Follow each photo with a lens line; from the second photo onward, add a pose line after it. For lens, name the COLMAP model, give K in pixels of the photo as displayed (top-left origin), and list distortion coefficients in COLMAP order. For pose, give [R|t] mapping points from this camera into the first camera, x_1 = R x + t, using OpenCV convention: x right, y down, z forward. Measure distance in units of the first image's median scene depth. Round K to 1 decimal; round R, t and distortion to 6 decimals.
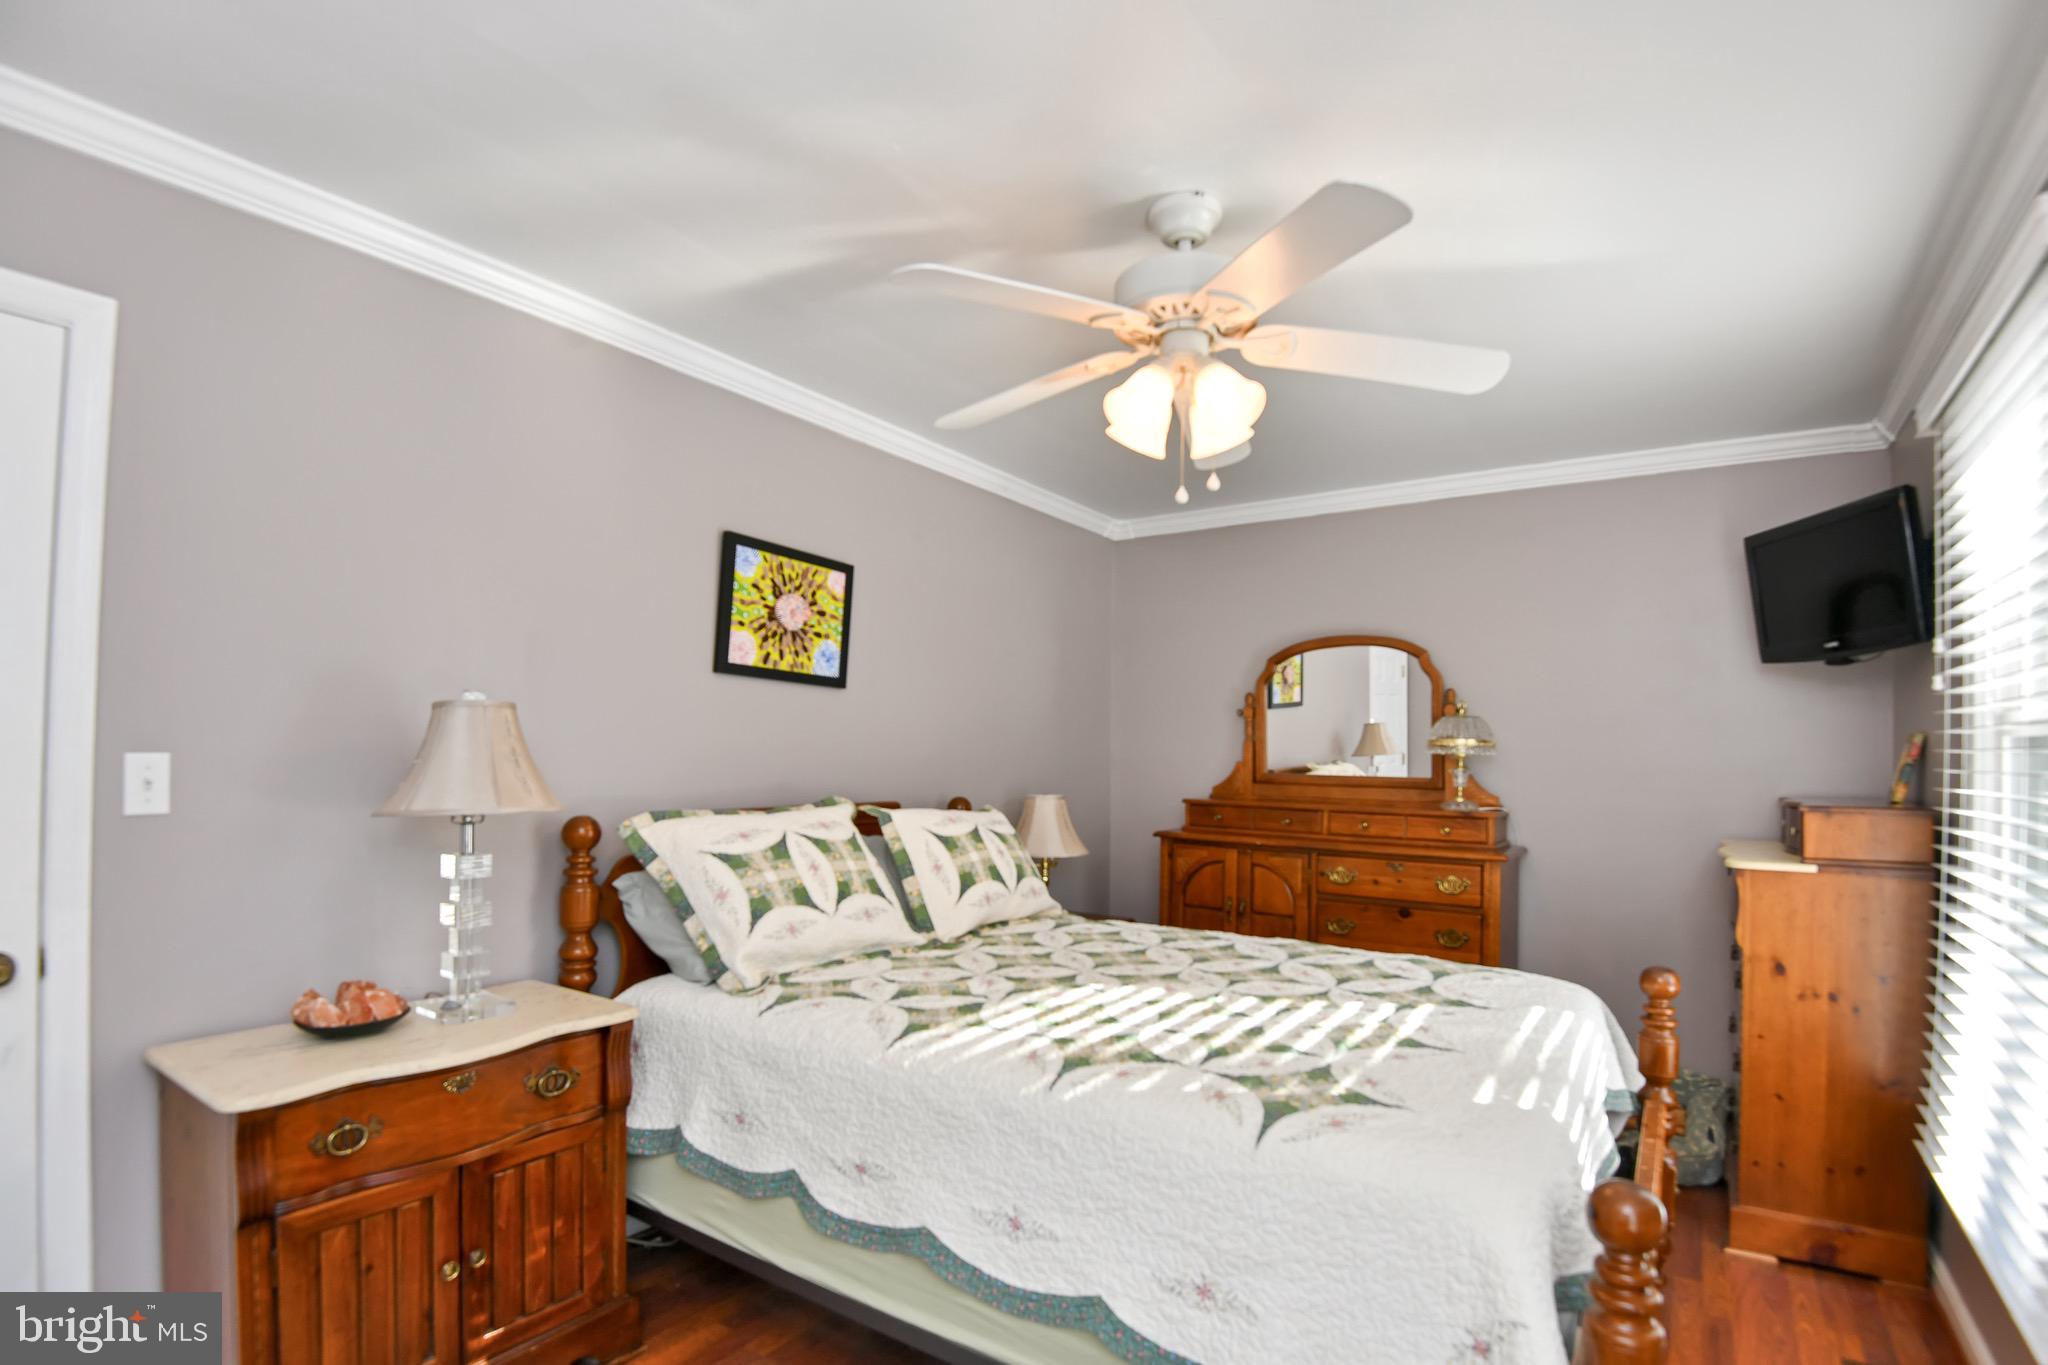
lens RADIAL K [[970.3, 0, 1028.5], [0, 970.3, 723.0], [0, 0, 1]] dist [-0.029140, -0.000264]
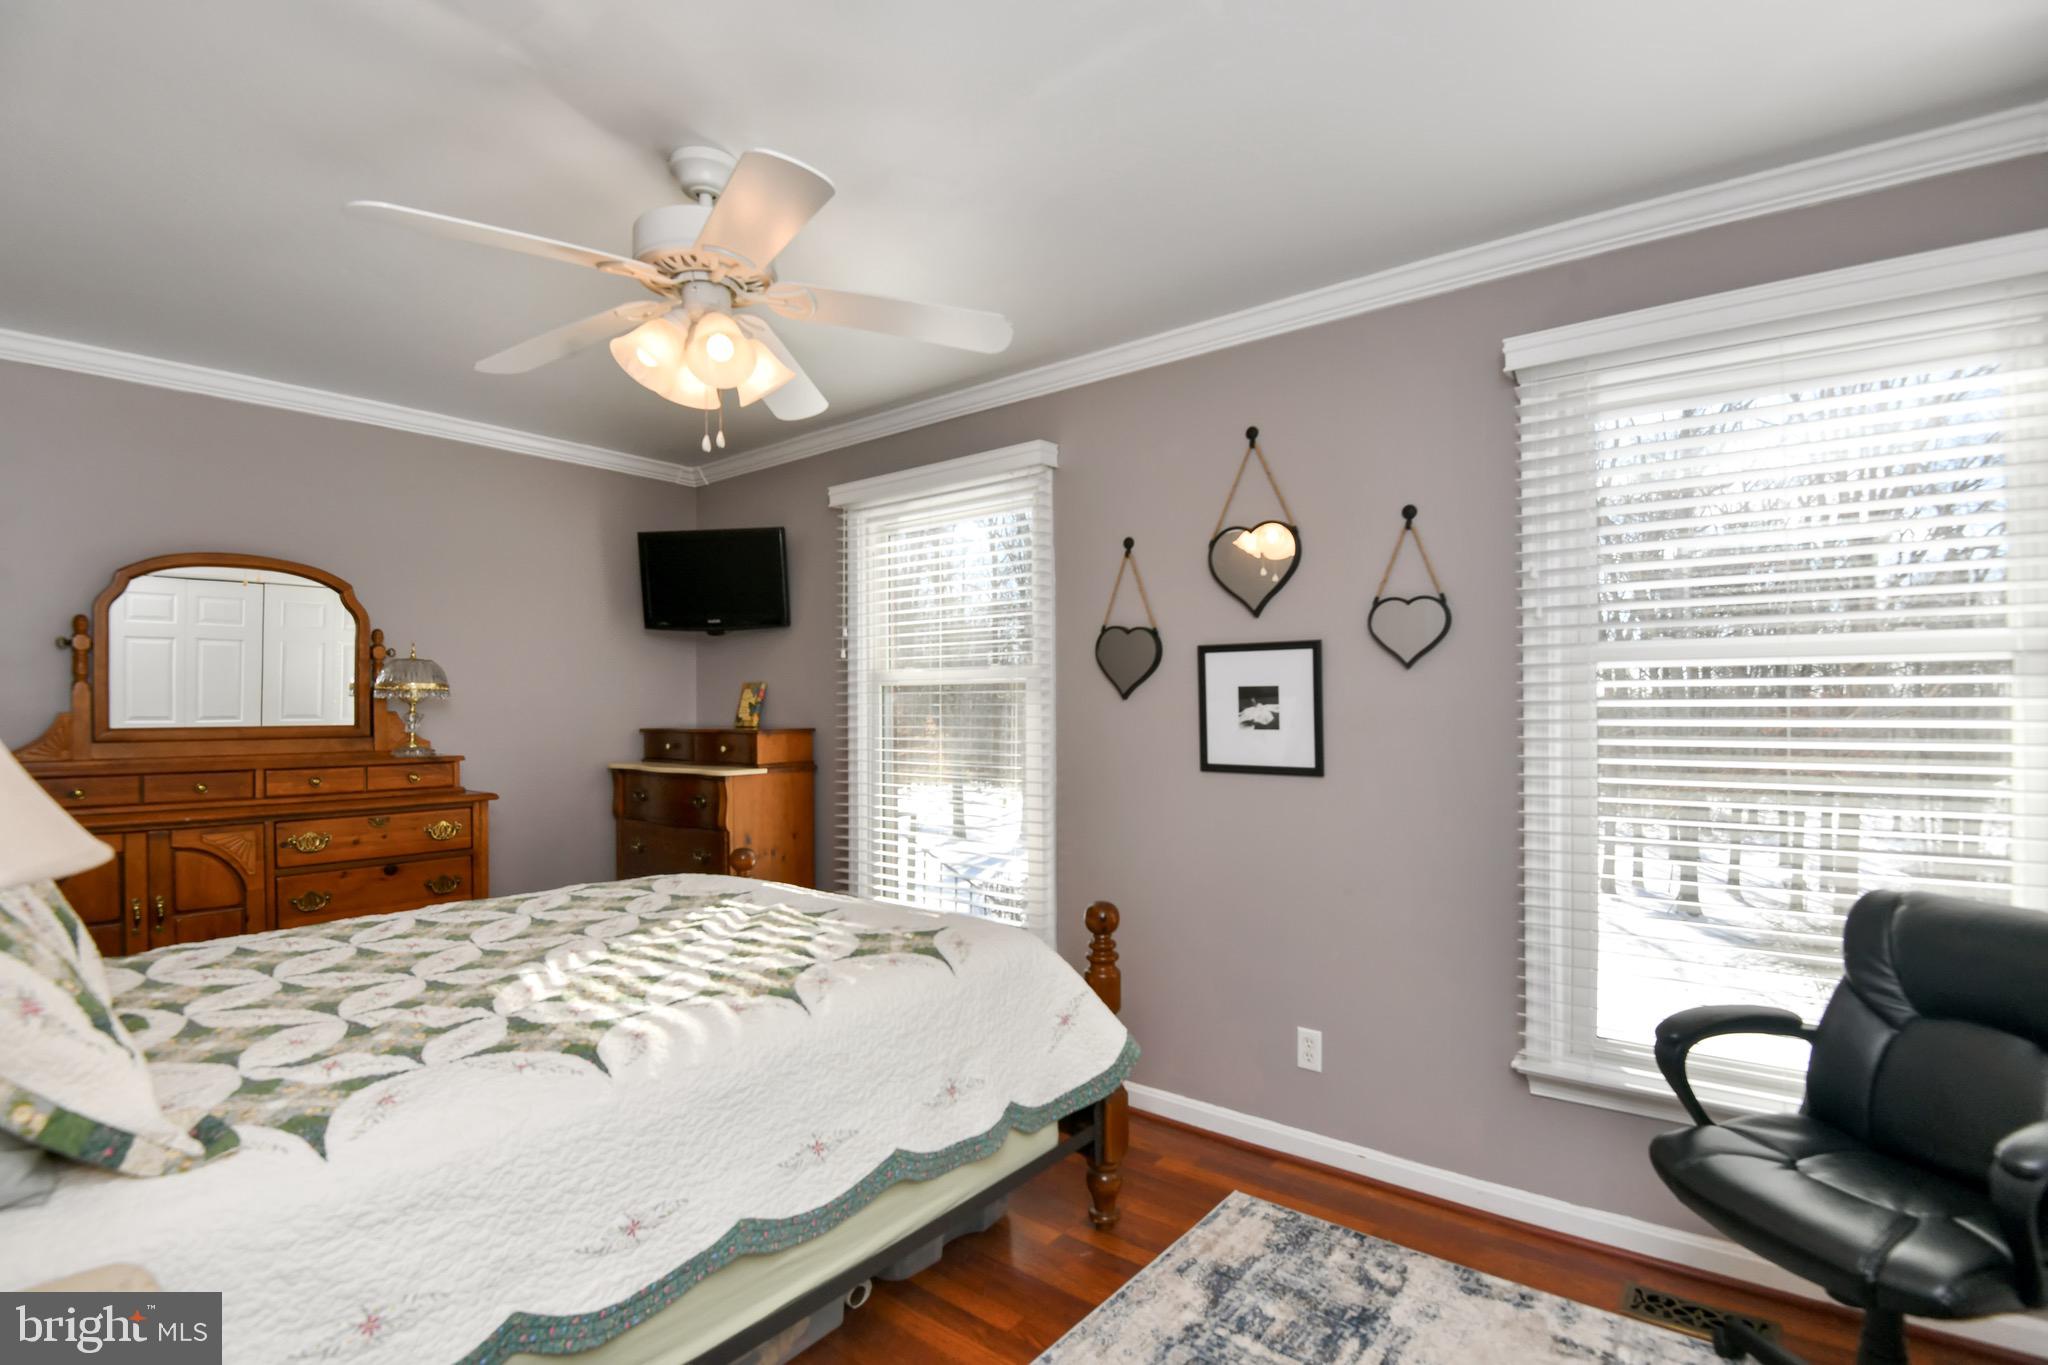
lens RADIAL K [[962.5, 0, 1024.0], [0, 962.5, 682.5], [0, 0, 1]] dist [-0.047359, -0.000418]
pose [[0.081450, 0.008974, 0.996637, -0.668808], [-0.021483, 0.999743, -0.007246, 0.014266], [-0.996446, -0.020820, 0.081622, 0.463143]]
